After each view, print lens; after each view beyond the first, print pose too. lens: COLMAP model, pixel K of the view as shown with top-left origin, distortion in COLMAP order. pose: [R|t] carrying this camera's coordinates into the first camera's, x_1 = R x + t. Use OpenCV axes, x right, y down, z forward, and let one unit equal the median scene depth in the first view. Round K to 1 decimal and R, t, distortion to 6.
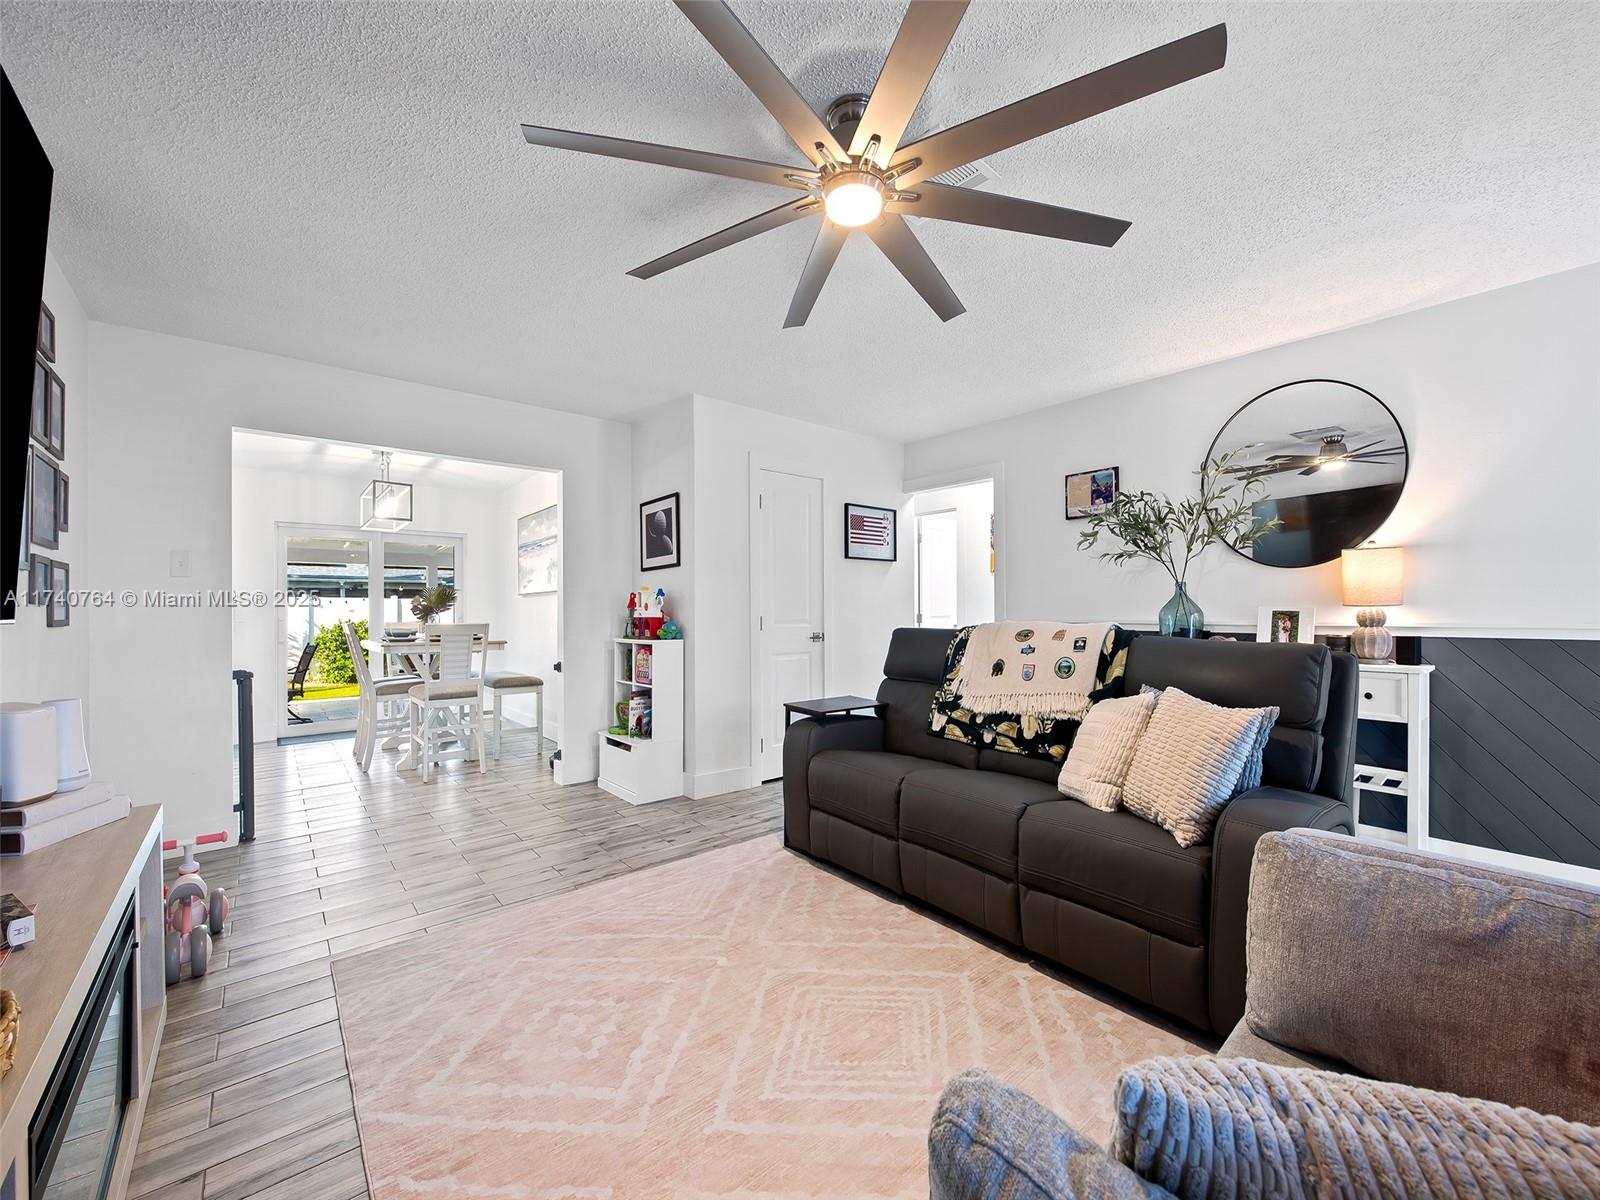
lens RADIAL K [[630.4, 0, 796.9], [0, 630.4, 605.1], [0, 0, 1]] dist [-0.005268, -0.001056]
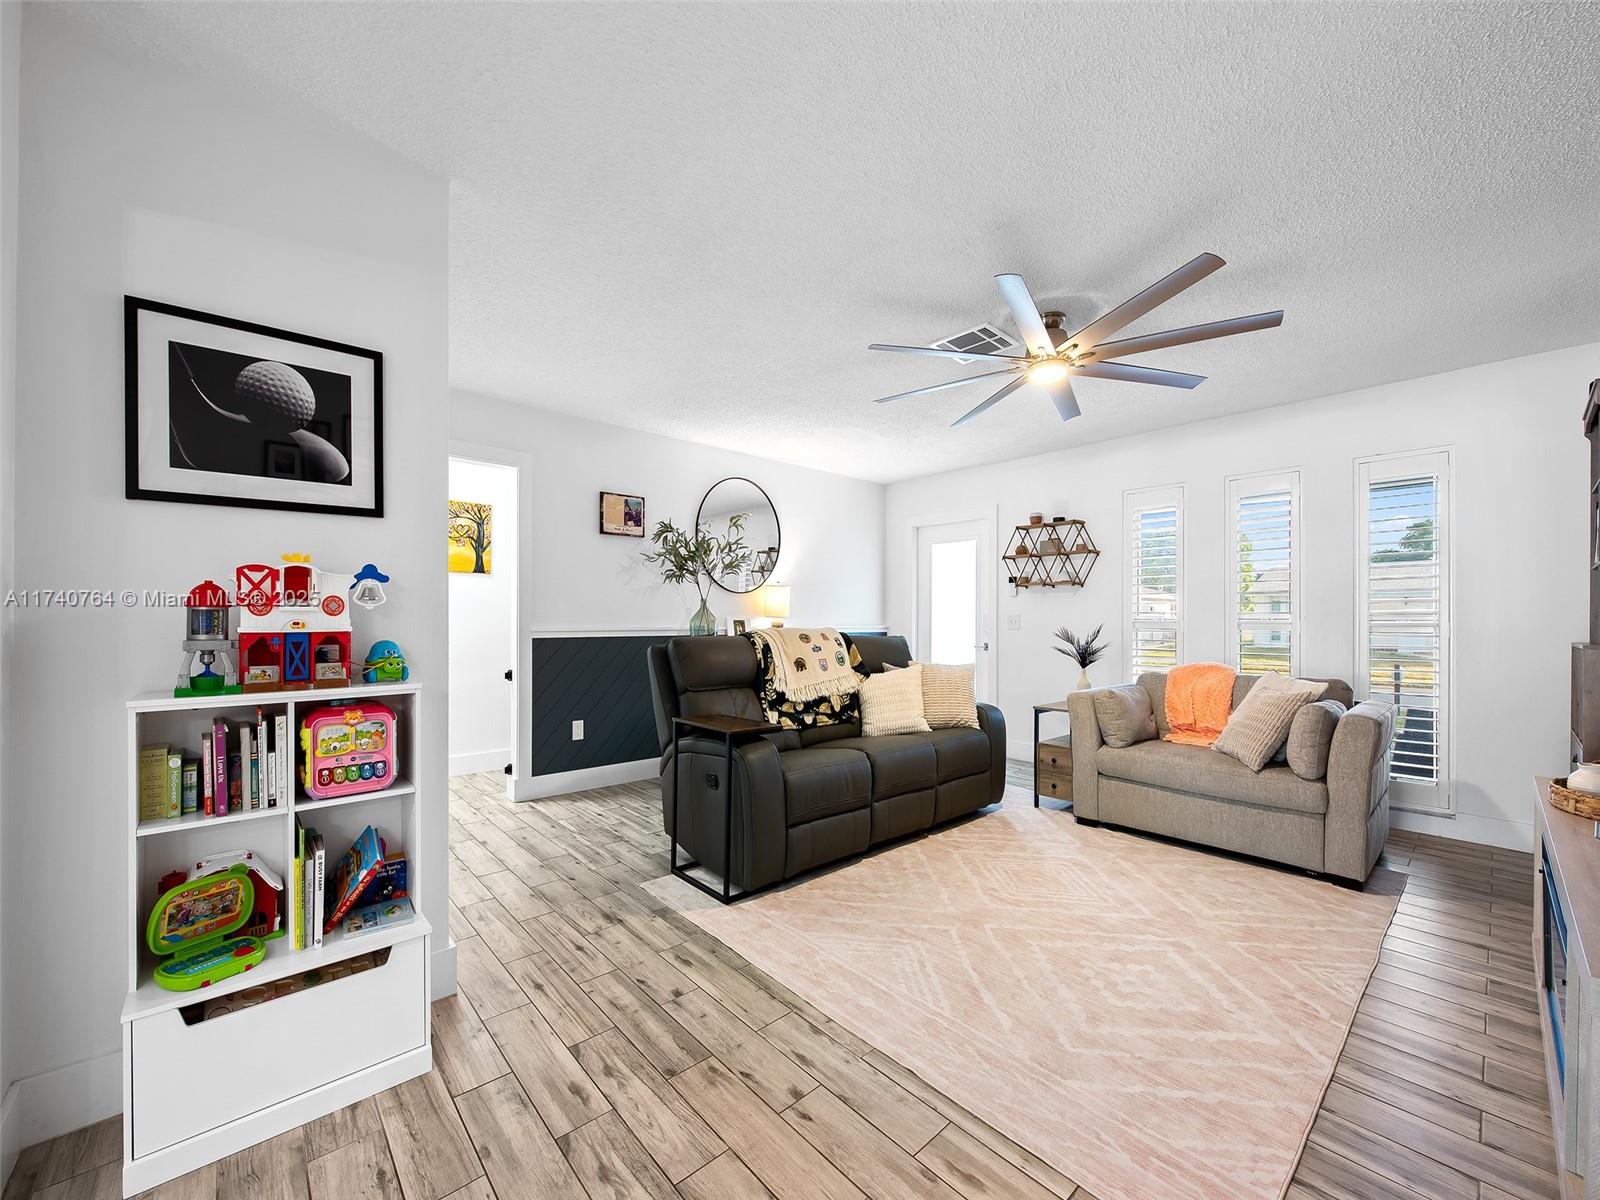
lens RADIAL K [[630.4, 0, 791.2], [0, 630.4, 615.7], [0, 0, 1]] dist [-0.005268, -0.001056]
pose [[-0.024685, 0.009273, 0.999652, -0.914087], [-0.010582, 0.999899, -0.009536, 0.013560], [-0.999639, -0.010814, -0.024584, 1.016173]]
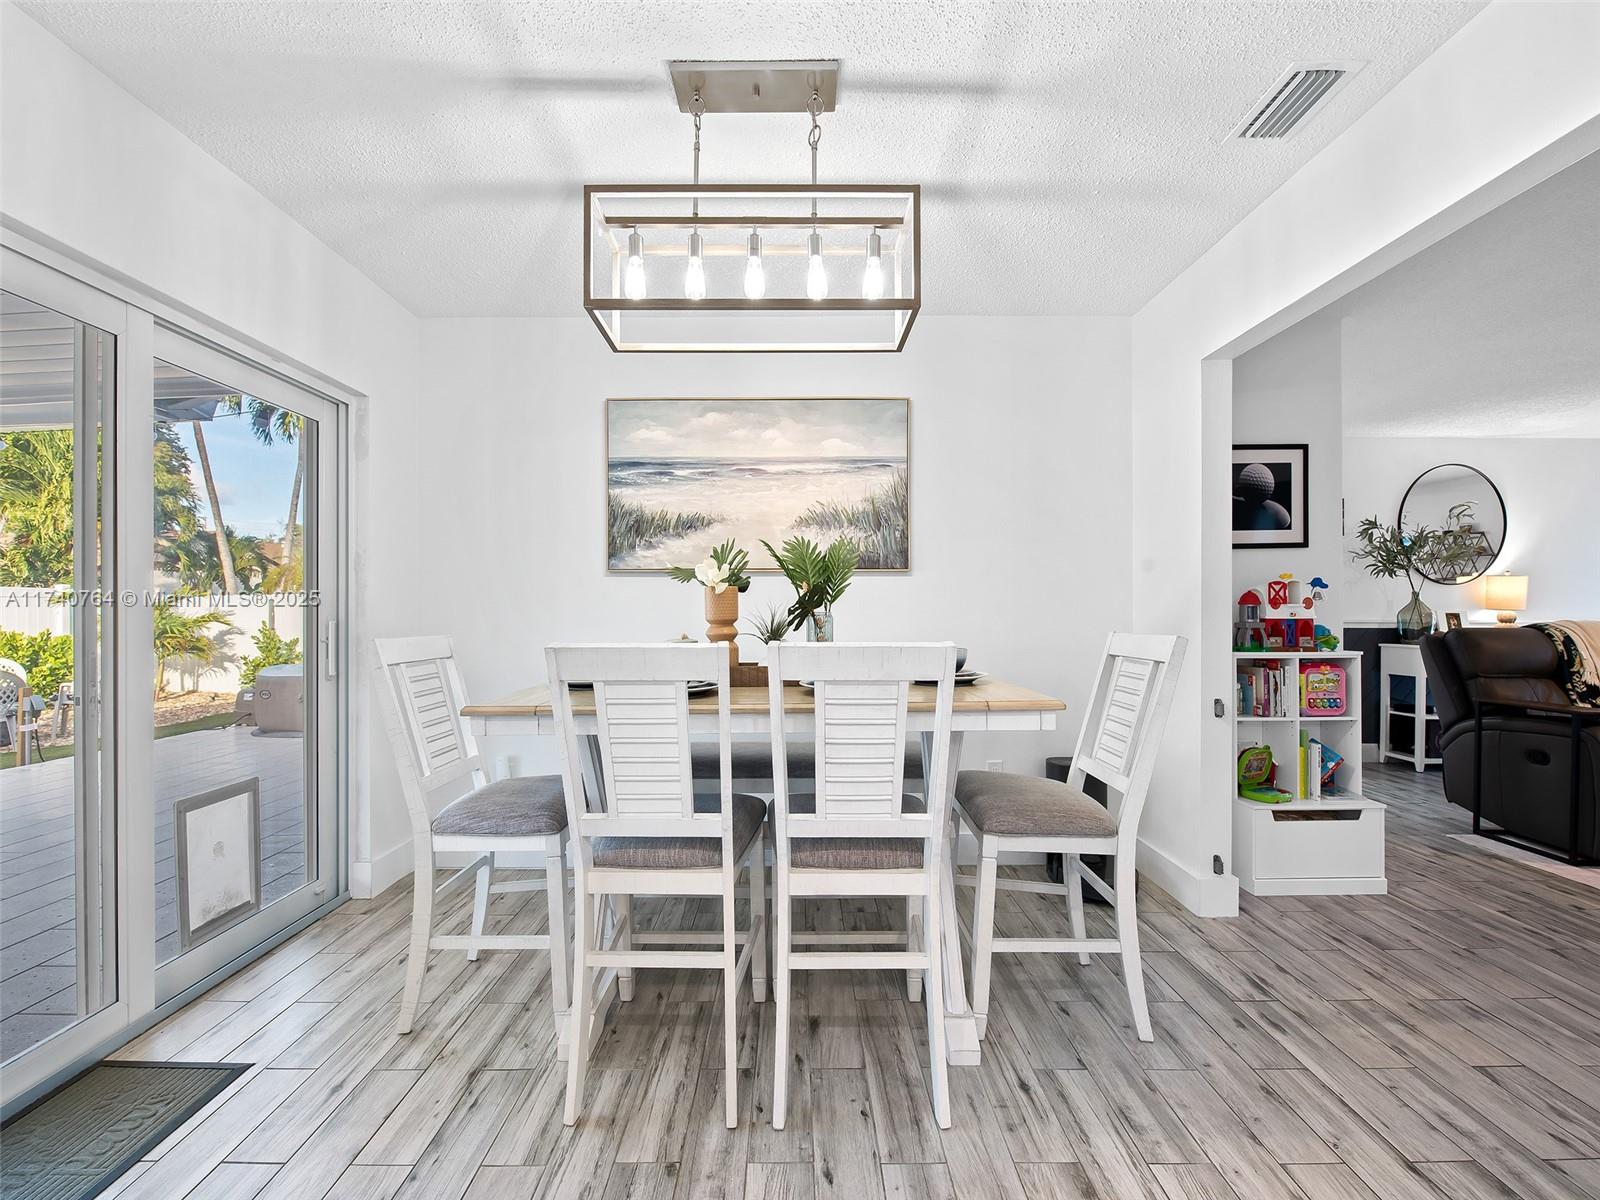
lens RADIAL K [[630.4, 0, 796.2], [0, 630.4, 610.1], [0, 0, 1]] dist [-0.005268, -0.001056]
pose [[0.640141, 0.007723, 0.768218, -1.572709], [-0.012368, 0.999923, 0.000253, 0.023249], [-0.768158, -0.009663, 0.640188, 1.400270]]
